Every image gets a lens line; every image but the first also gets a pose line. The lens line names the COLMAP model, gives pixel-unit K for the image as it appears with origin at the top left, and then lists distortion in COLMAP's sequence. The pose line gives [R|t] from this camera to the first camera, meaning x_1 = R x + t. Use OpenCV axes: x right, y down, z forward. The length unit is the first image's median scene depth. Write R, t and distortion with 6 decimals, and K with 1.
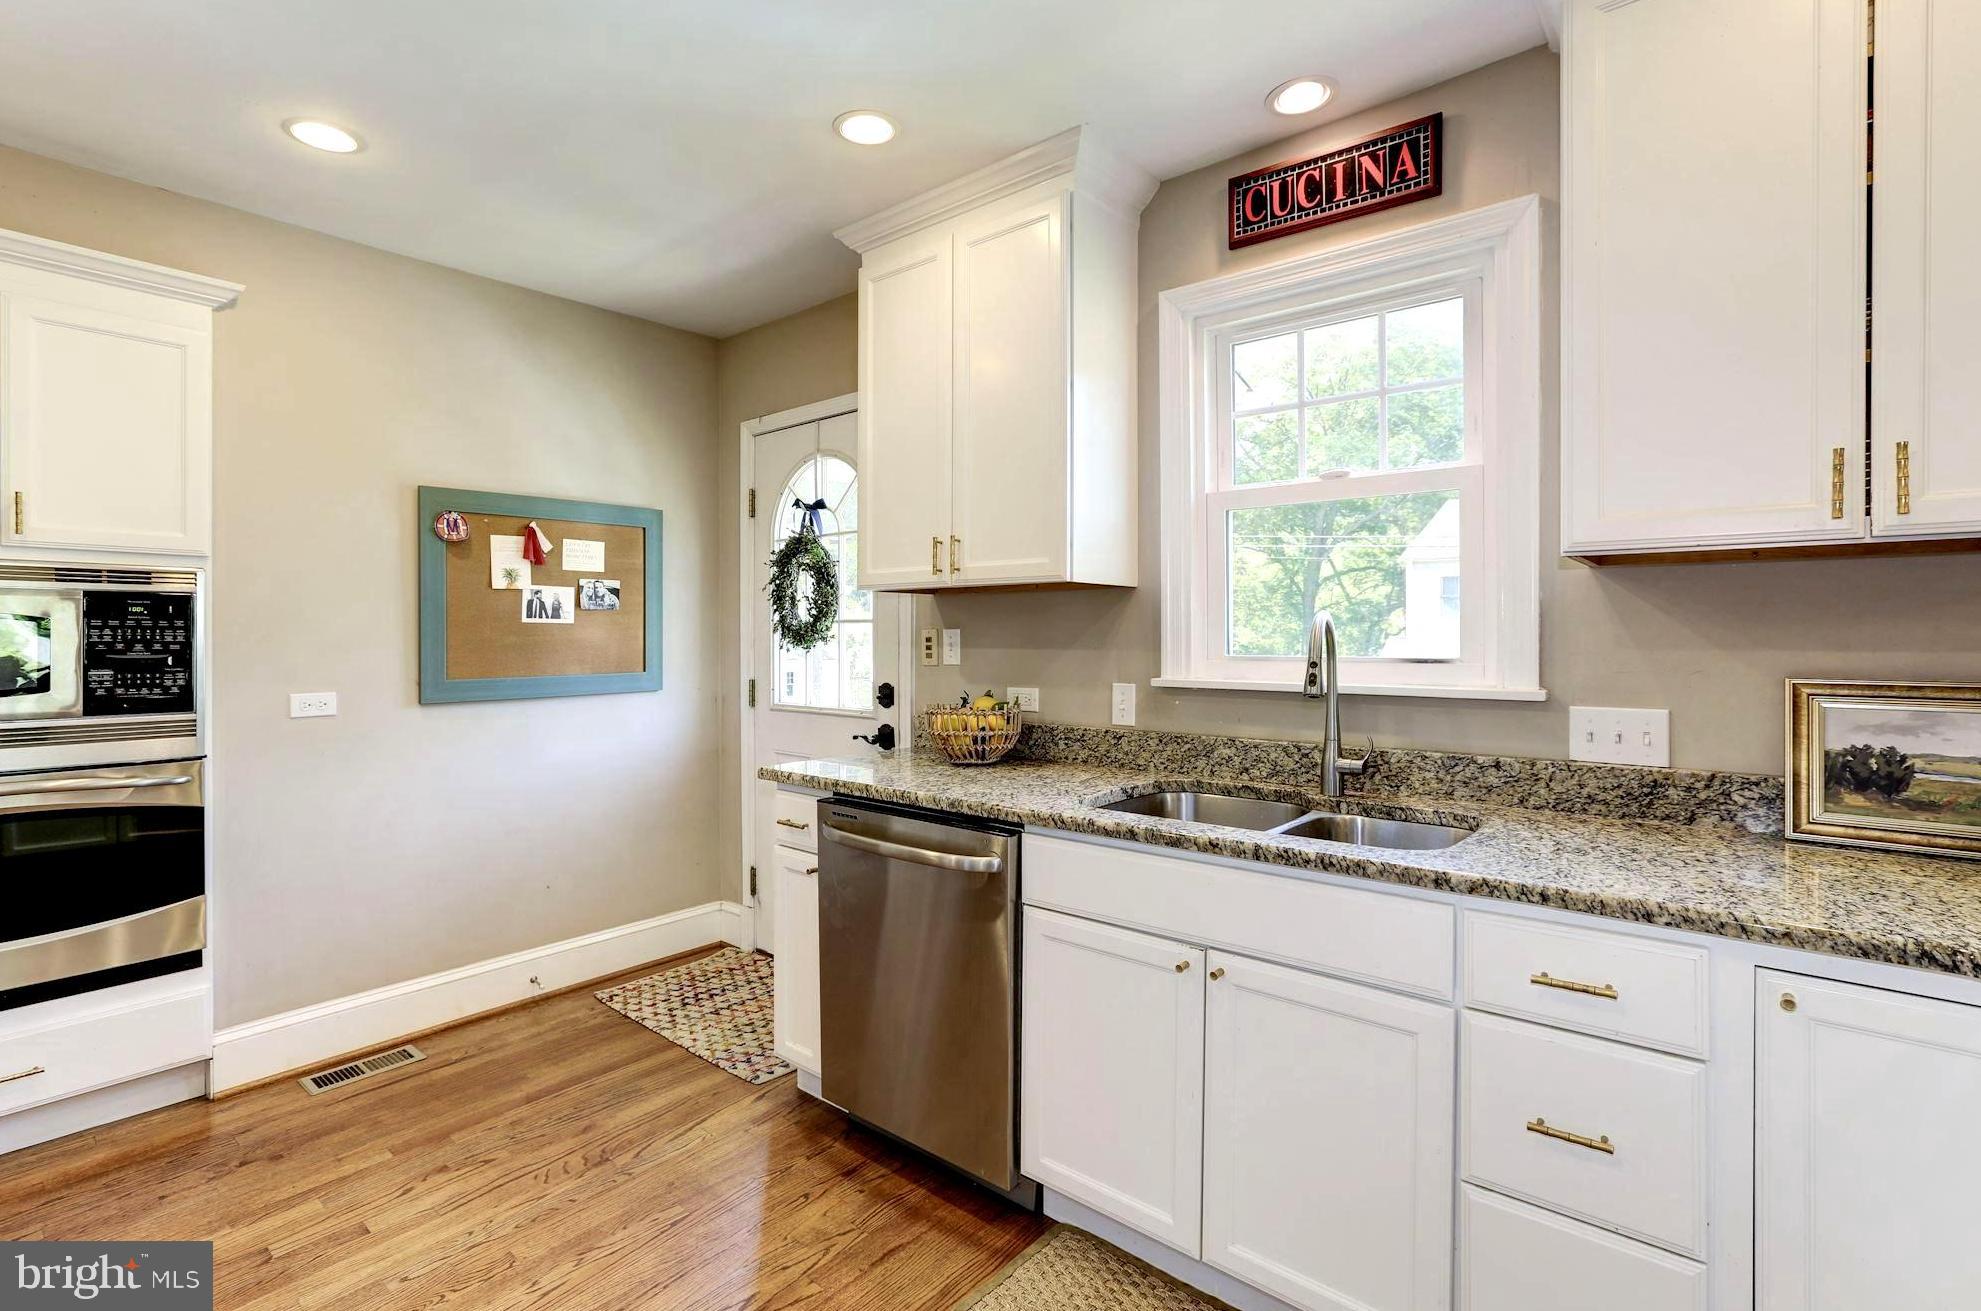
lens RADIAL K [[907.2, 0, 992.6], [0, 907.2, 644.0], [0, 0, 1]] dist [-0.027219, 0.011522]
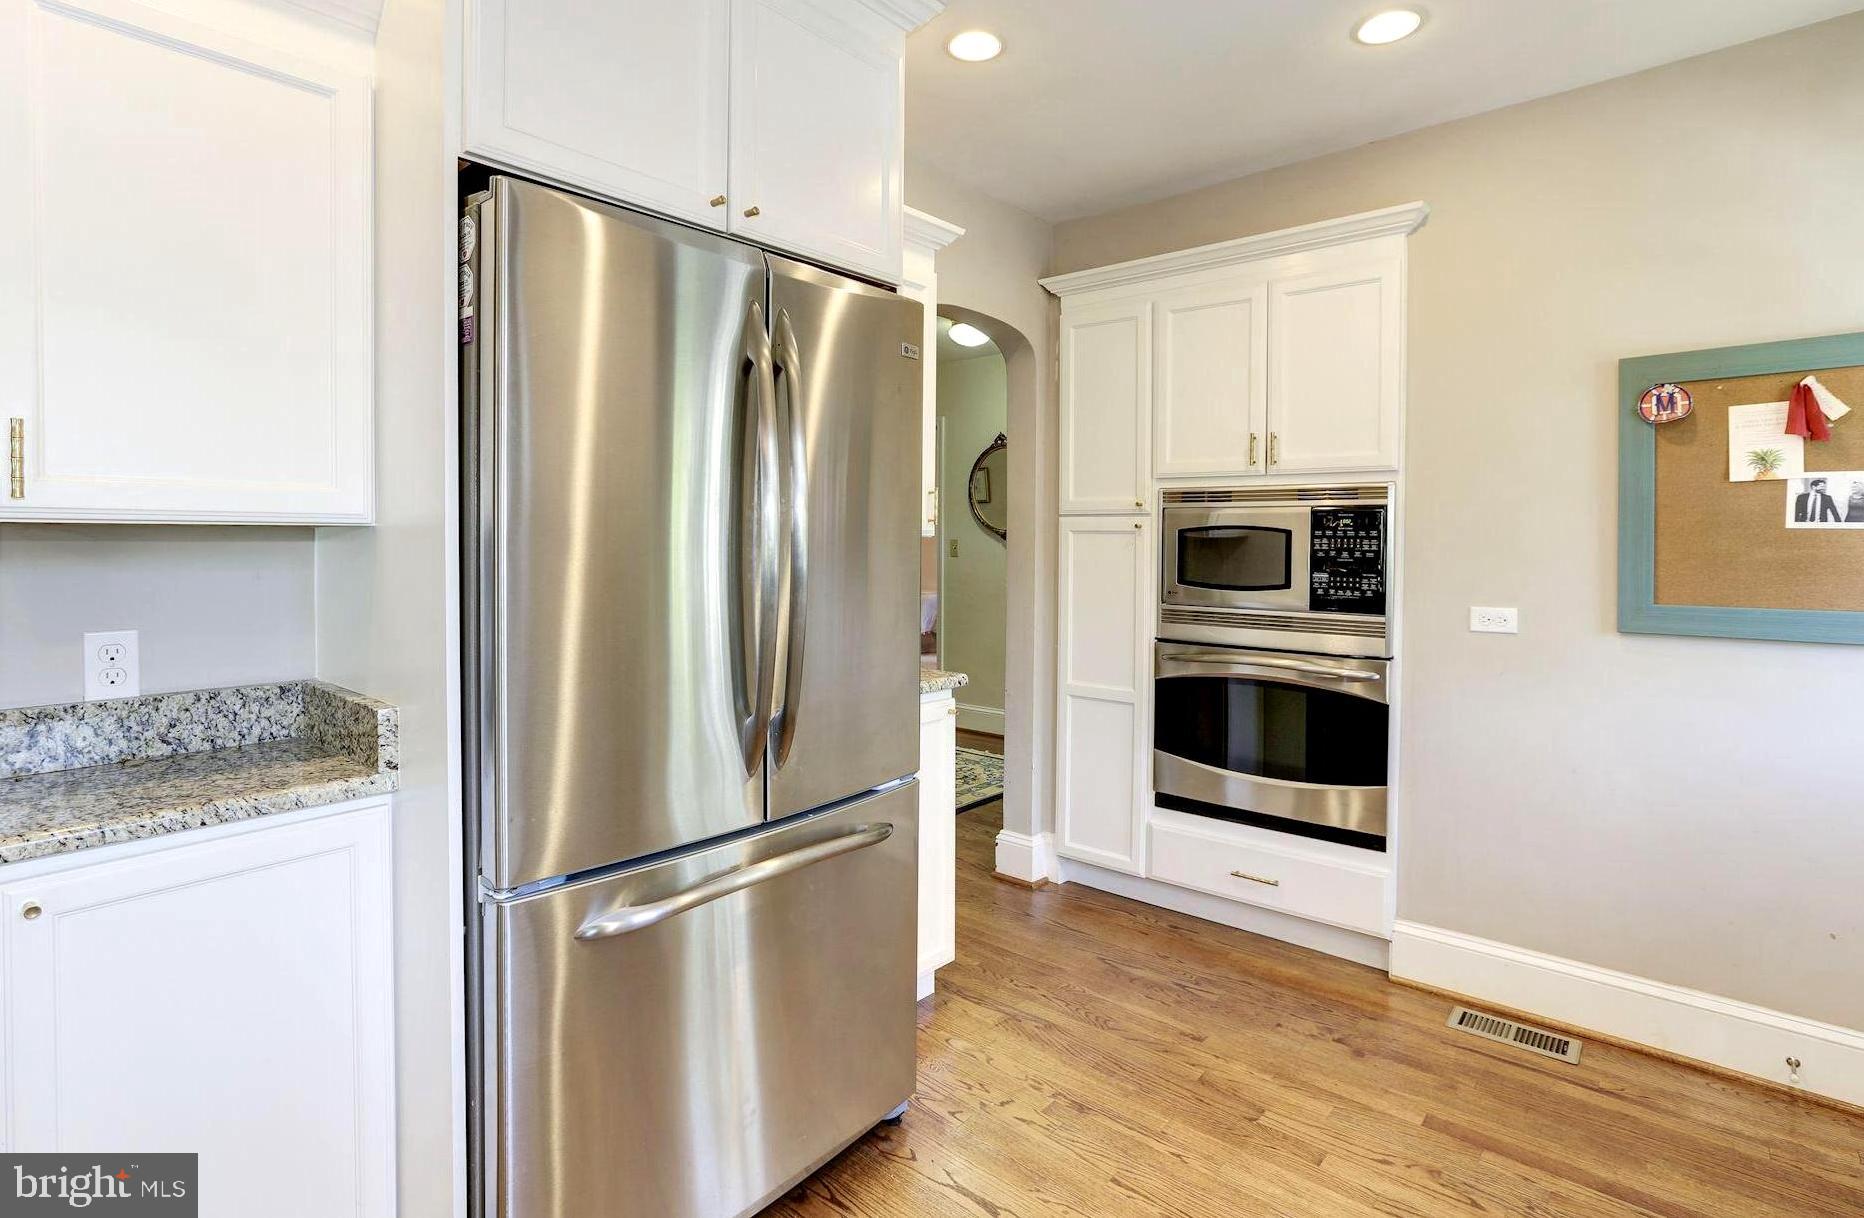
lens RADIAL K [[912.3, 0, 890.9], [0, 912.3, 553.6], [0, 0, 1]] dist [-0.003912, 0.001274]
pose [[-0.025069, 0.018028, -0.999523, 0.225720], [-0.012293, 0.999756, 0.018340, -0.011768], [0.999610, 0.012747, -0.024841, 0.436235]]
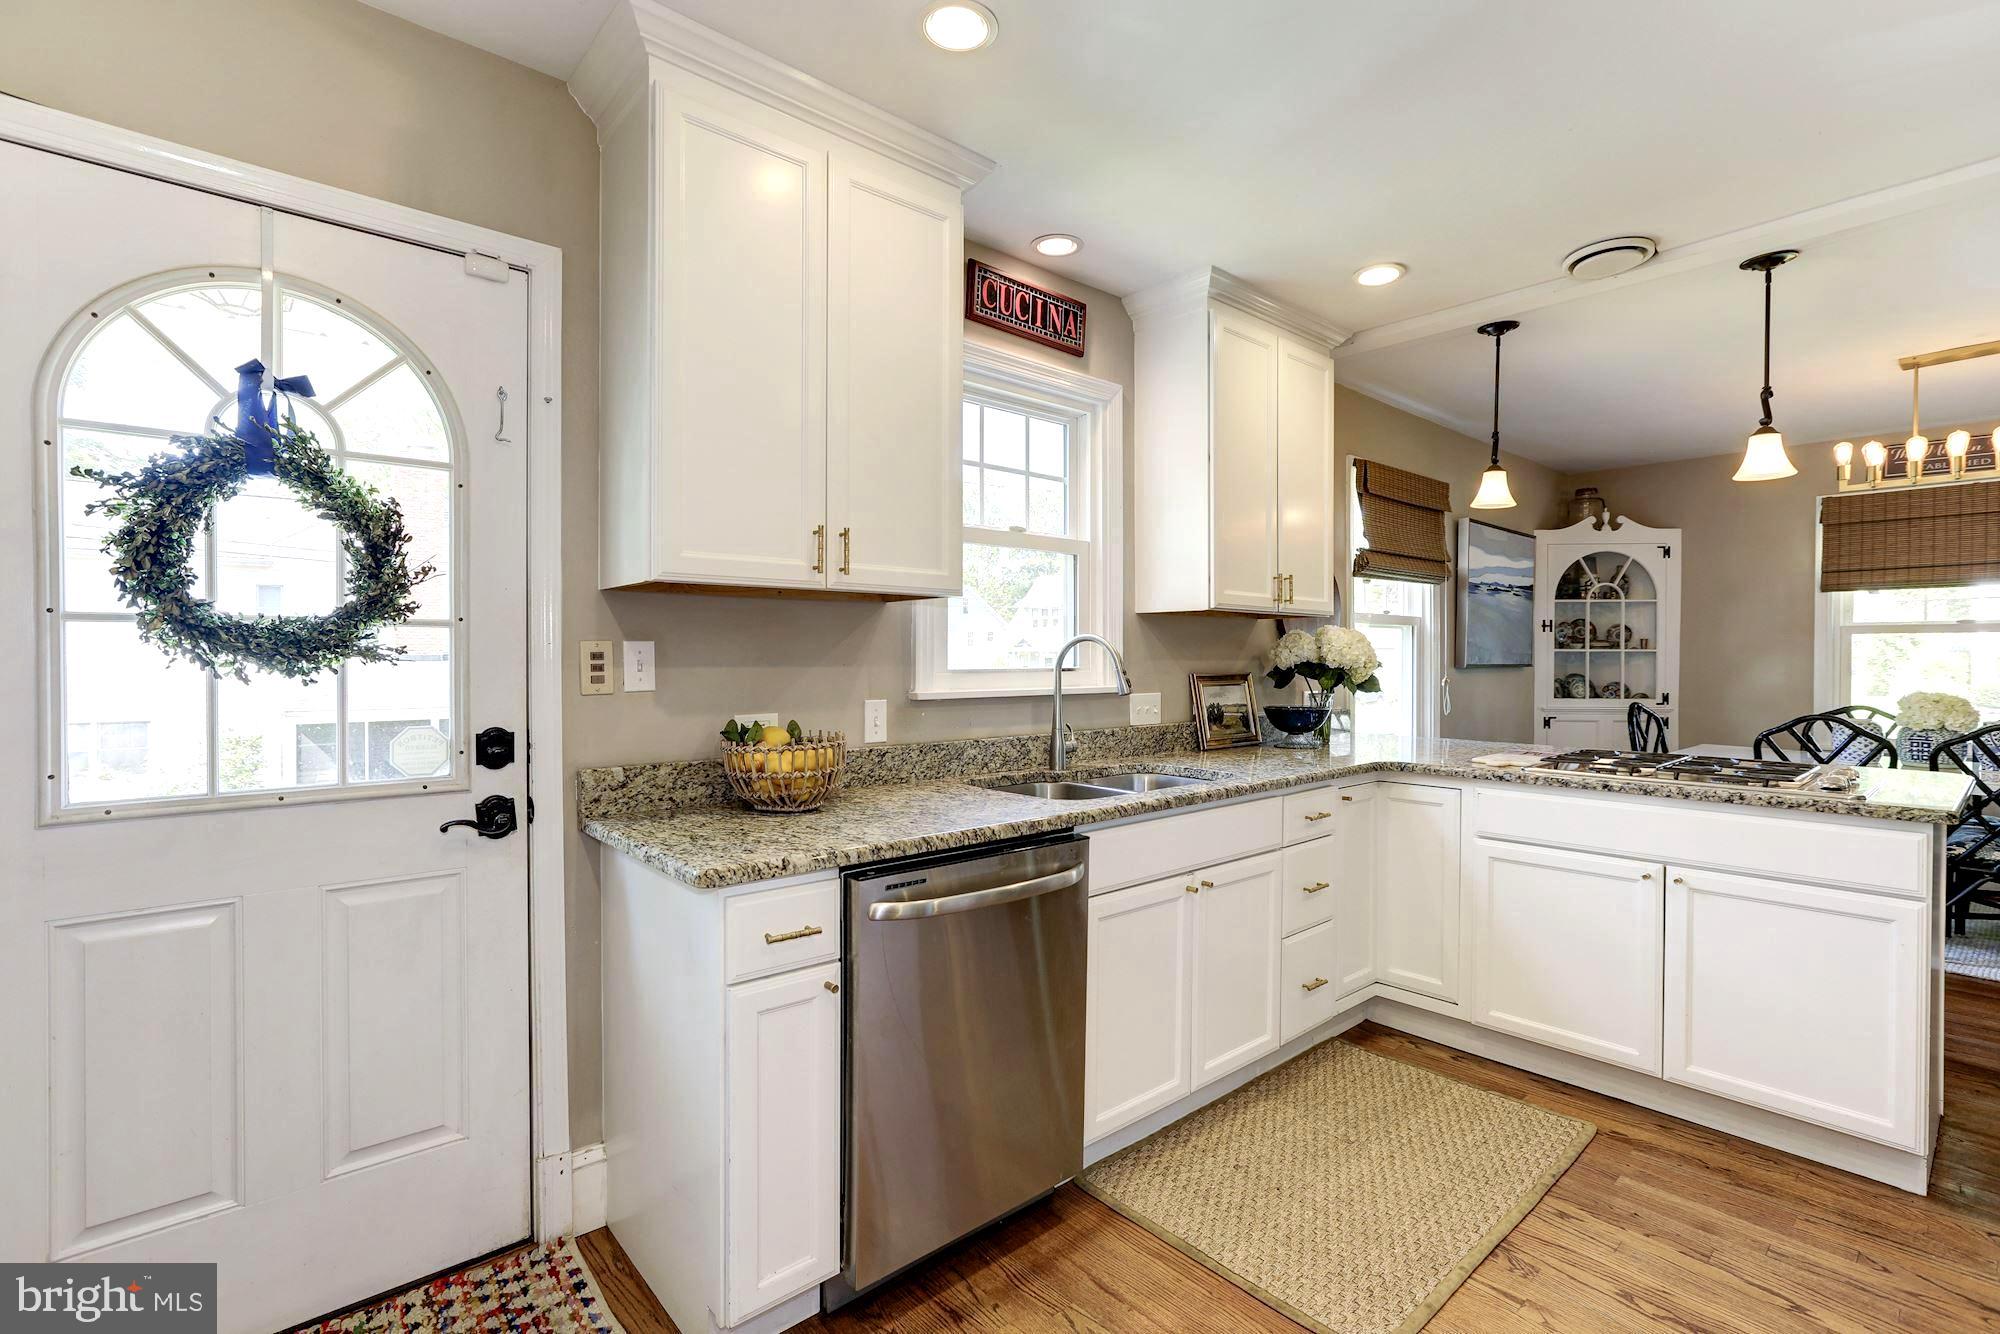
lens RADIAL K [[915.9, 0, 1000.1], [0, 915.9, 670.5], [0, 0, 1]] dist [-0.027219, 0.011522]
pose [[0.160685, -0.009214, 0.986963, -0.806863], [0.013117, 0.999888, 0.007199, 0.006165], [-0.986919, 0.011790, 0.160788, 0.702712]]
